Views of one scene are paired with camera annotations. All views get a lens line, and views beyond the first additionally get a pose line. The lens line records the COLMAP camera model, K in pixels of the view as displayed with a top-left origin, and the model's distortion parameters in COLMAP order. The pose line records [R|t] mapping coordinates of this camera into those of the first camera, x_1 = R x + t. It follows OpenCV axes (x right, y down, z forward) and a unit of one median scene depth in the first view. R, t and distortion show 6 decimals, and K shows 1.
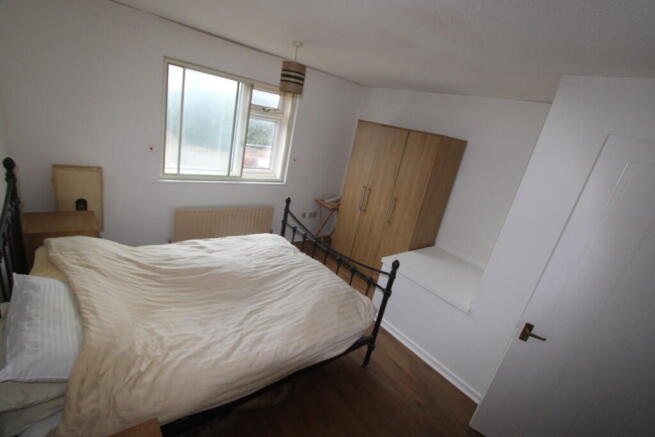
lens RADIAL K [[302.0, 0, 325.8], [0, 302.0, 219.8], [0, 0, 1]] dist [-0.020160, 0.003114]
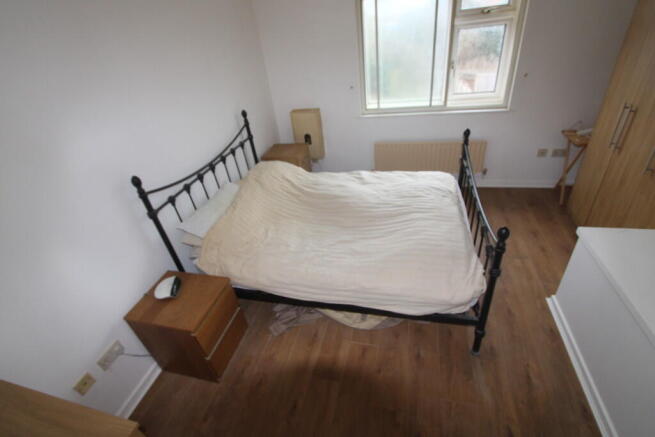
lens RADIAL K [[302.0, 0, 325.9], [0, 302.0, 218.5], [0, 0, 1]] dist [-0.020160, 0.003114]
pose [[0.562689, 0.209381, -0.799713, 0.410277], [-0.034533, 0.972501, 0.230322, -0.014946], [0.825947, -0.101983, 0.554447, 0.254842]]
